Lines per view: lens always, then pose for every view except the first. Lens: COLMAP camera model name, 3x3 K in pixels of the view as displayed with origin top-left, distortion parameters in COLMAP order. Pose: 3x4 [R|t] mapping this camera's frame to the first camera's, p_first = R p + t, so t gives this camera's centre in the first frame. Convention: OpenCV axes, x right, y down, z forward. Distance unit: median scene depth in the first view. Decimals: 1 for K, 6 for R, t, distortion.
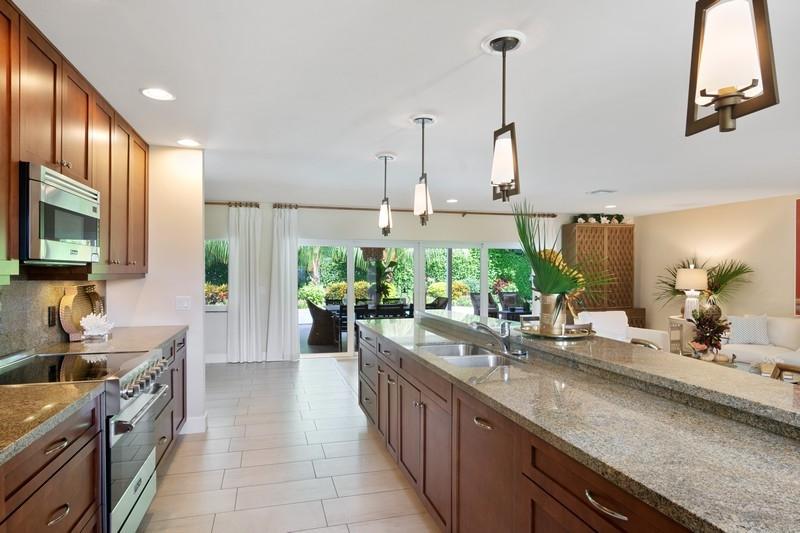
lens RADIAL K [[450.7, 0, 376.1], [0, 450.7, 279.3], [0, 0, 1]] dist [-0.015317, 0.000166]
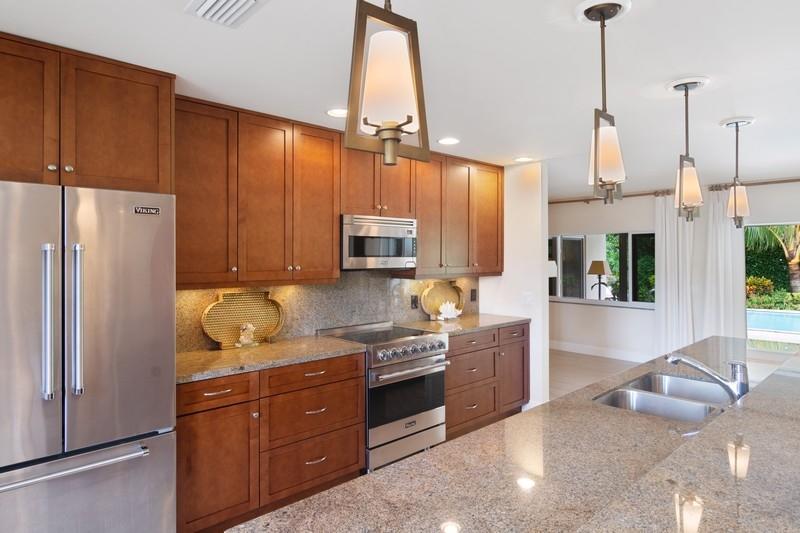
lens RADIAL K [[464.4, 0, 401.7], [0, 464.4, 261.2], [0, 0, 1]] dist [-0.021309, 0.000089]
pose [[0.490477, 0.001732, -0.871452, 0.677242], [-0.008736, 0.999958, -0.002929, -0.053979], [0.871410, 0.009049, 0.490471, 0.222030]]
